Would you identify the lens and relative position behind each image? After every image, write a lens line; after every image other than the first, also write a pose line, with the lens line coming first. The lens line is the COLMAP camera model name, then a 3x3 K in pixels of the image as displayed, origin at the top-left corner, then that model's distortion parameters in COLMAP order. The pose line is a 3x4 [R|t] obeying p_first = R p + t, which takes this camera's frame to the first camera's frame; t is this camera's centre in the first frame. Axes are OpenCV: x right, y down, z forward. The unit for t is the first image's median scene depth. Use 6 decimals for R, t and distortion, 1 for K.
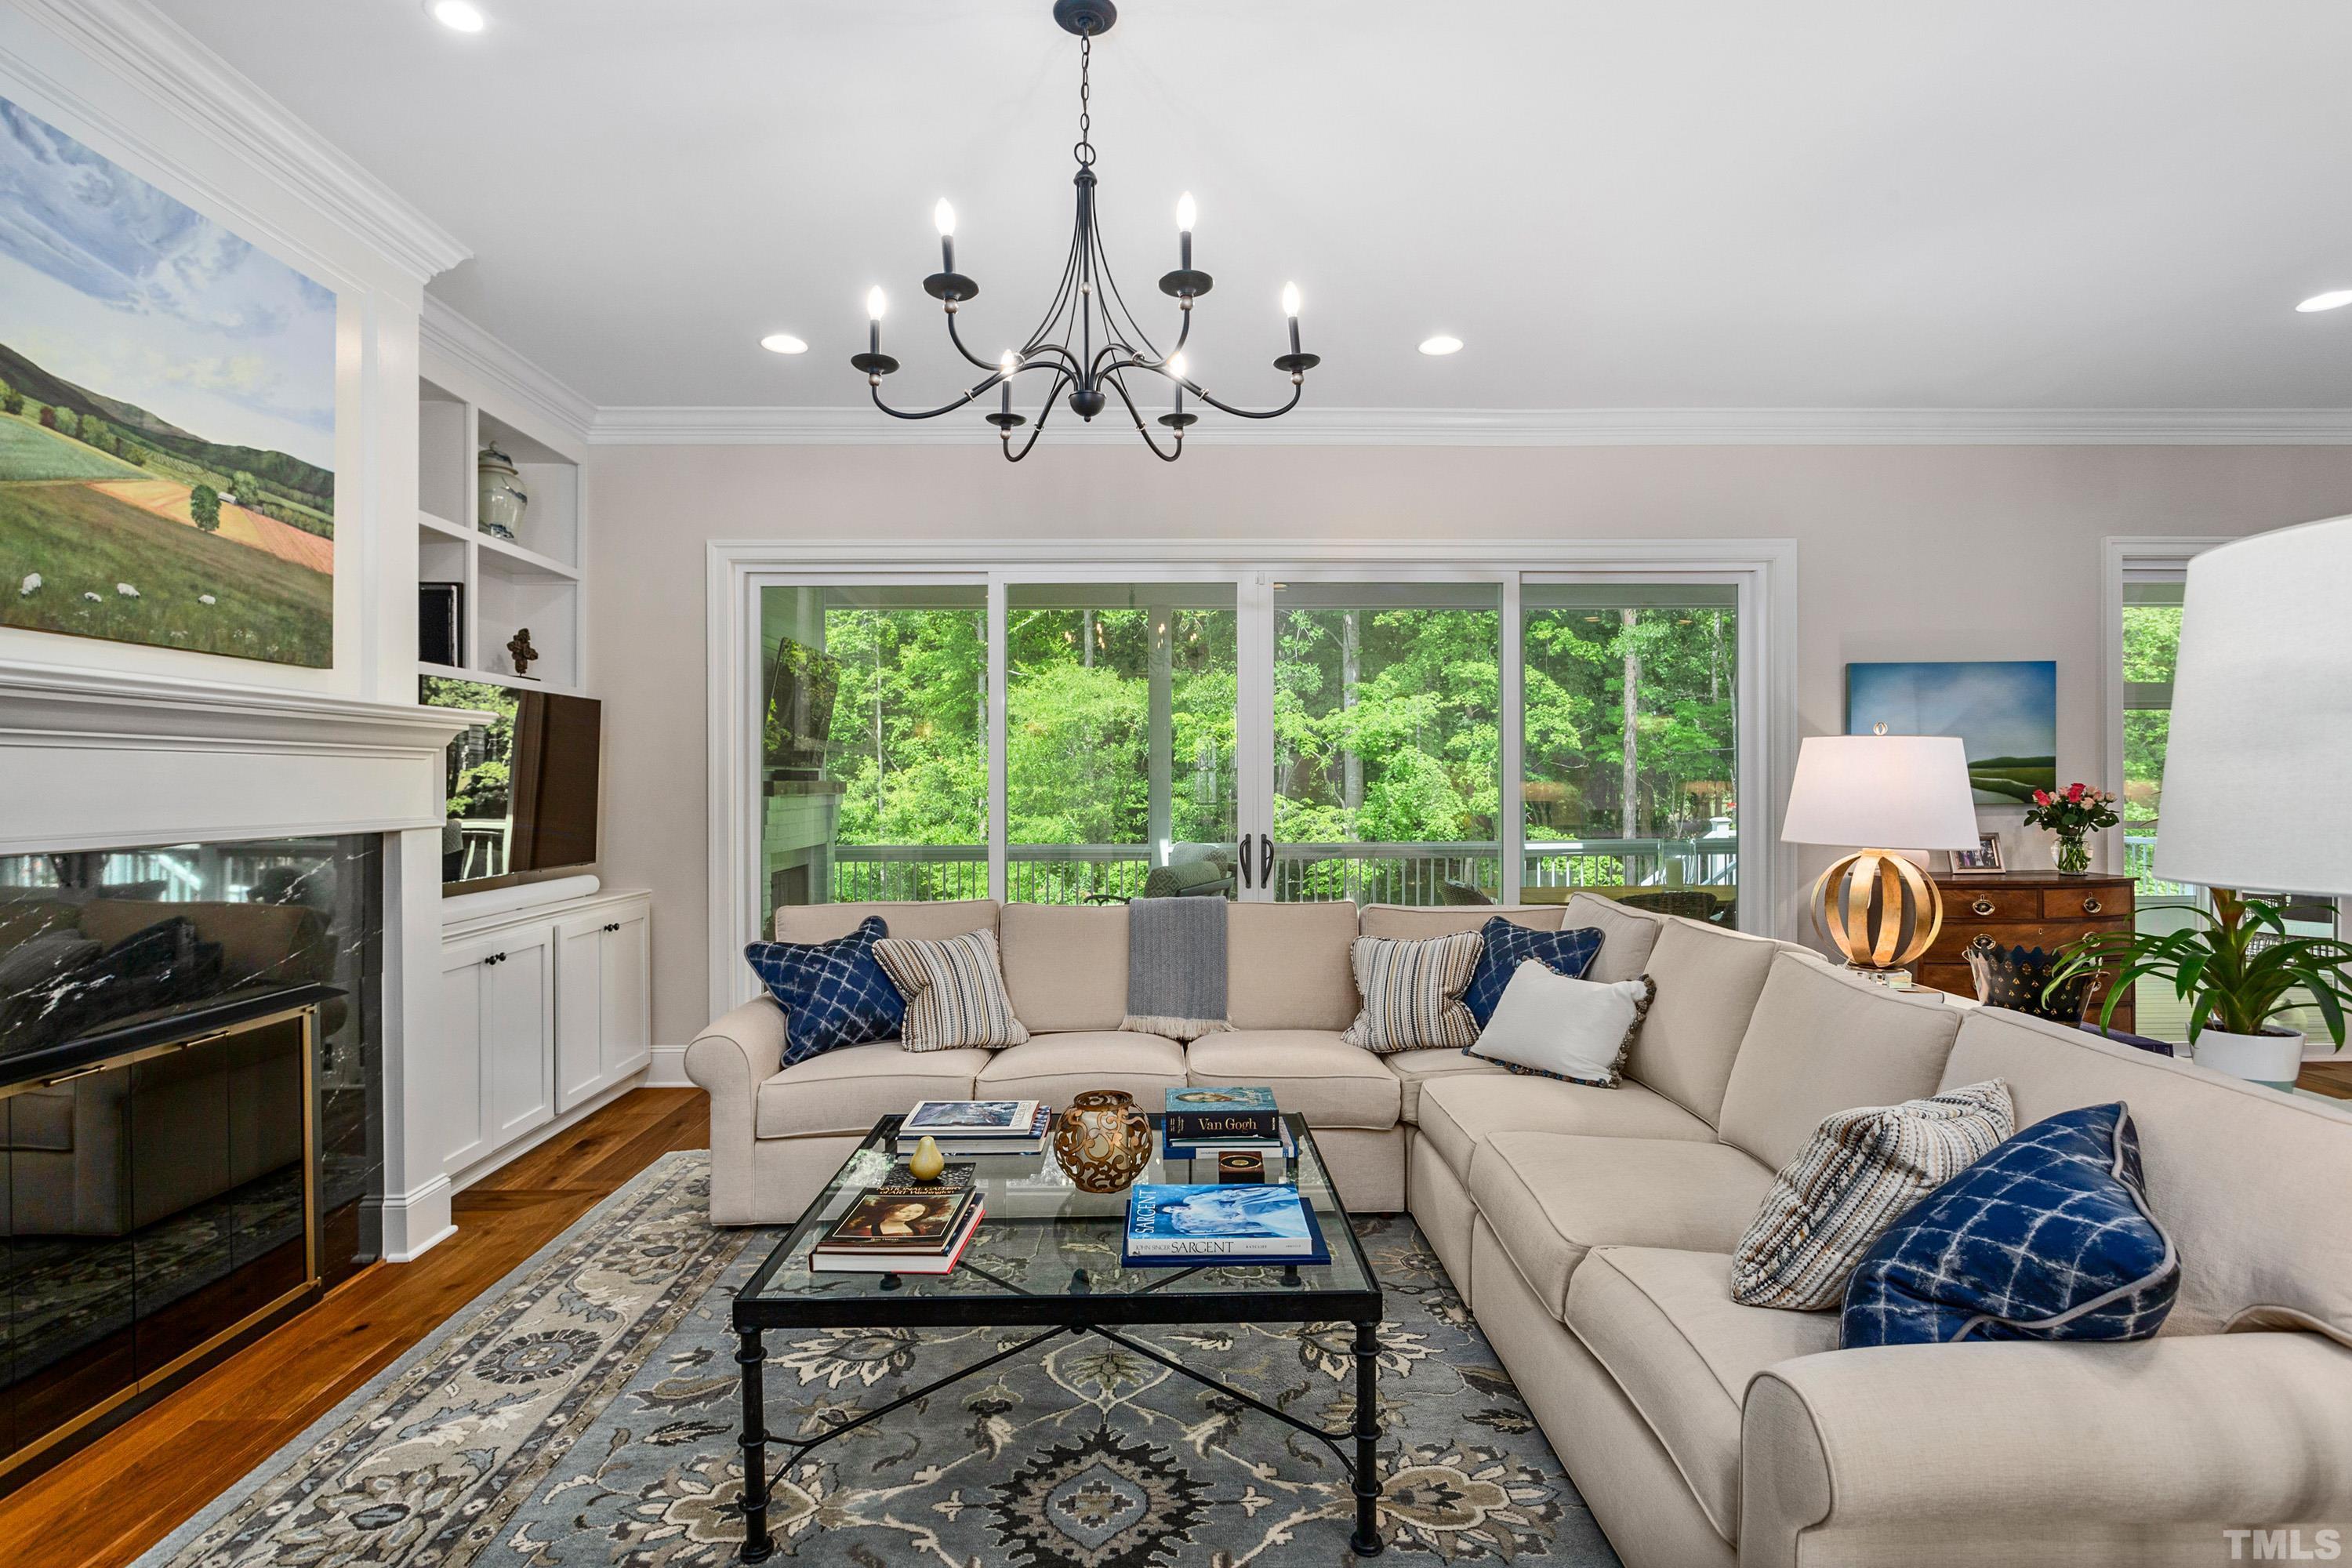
lens RADIAL K [[1164.9, 0, 1170.5], [0, 1164.9, 786.2], [0, 0, 1]] dist [-0.006111, 0.002187]
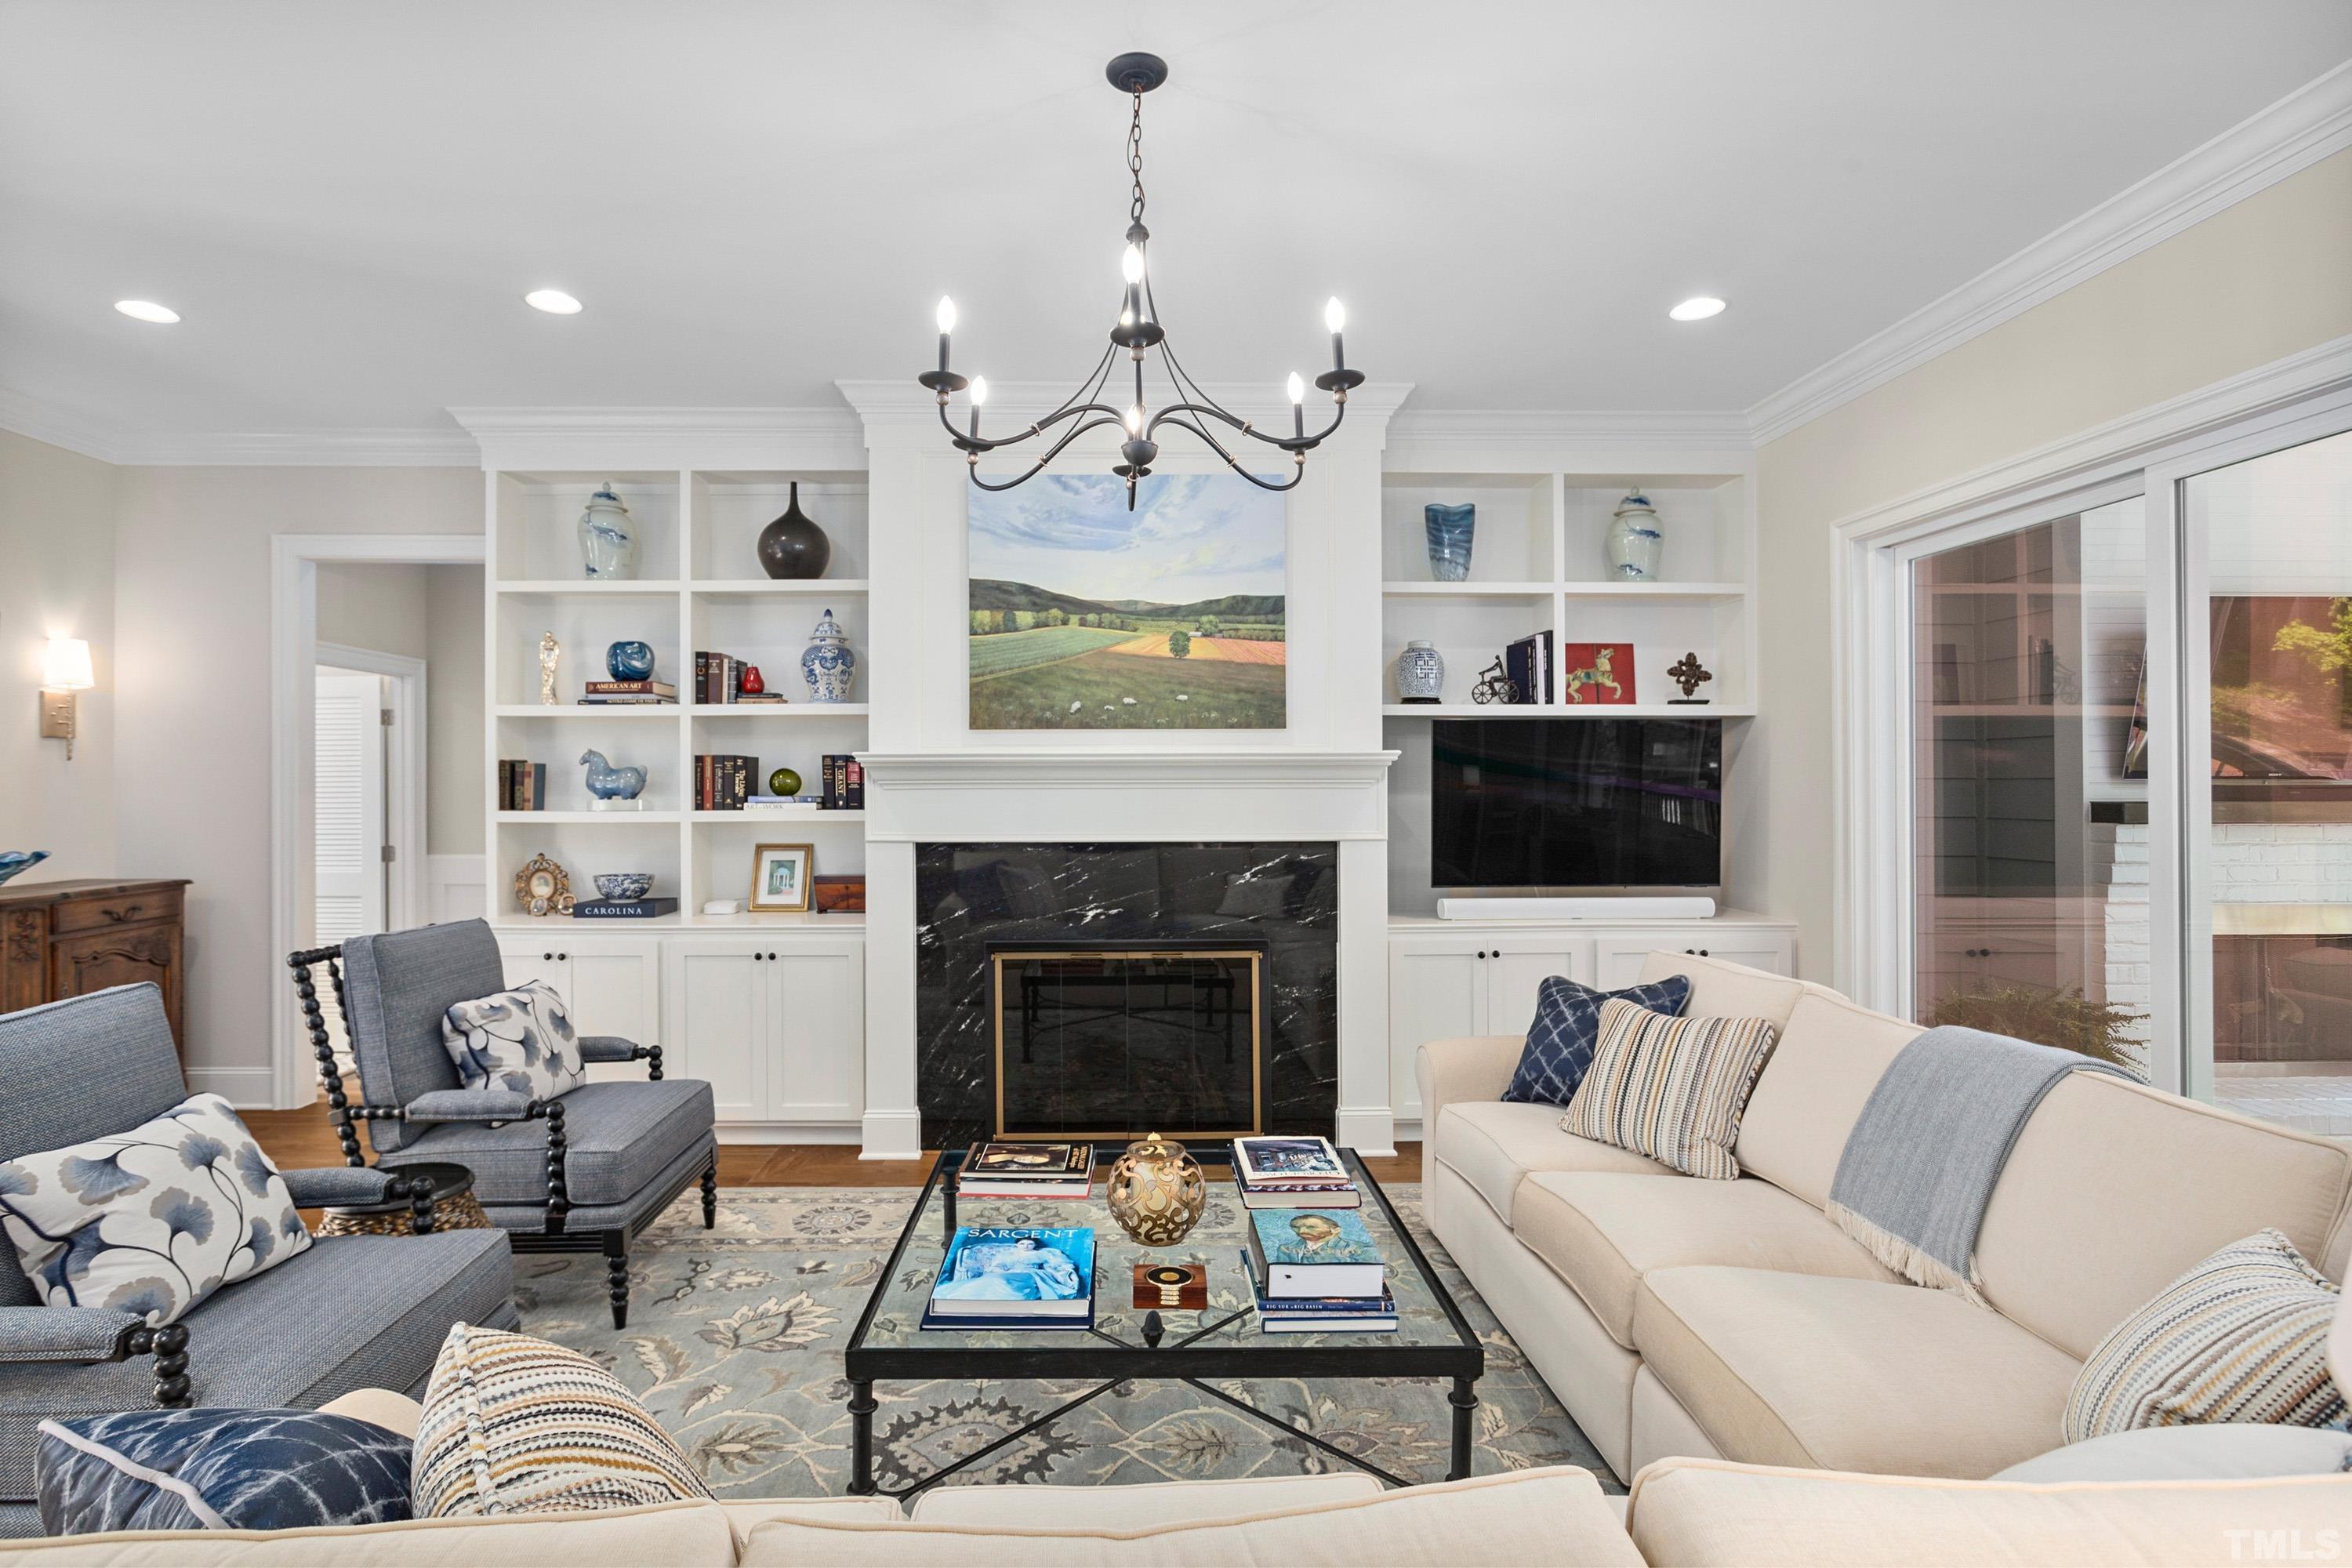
lens RADIAL K [[1164.9, 0, 1122.9], [0, 1164.9, 772.5], [0, 0, 1]] dist [-0.006111, 0.002187]
pose [[-0.004652, -0.006581, -0.999968, 0.865158], [-0.002400, 0.999976, -0.006569, -0.039354], [0.999986, 0.002370, -0.004668, 0.911662]]
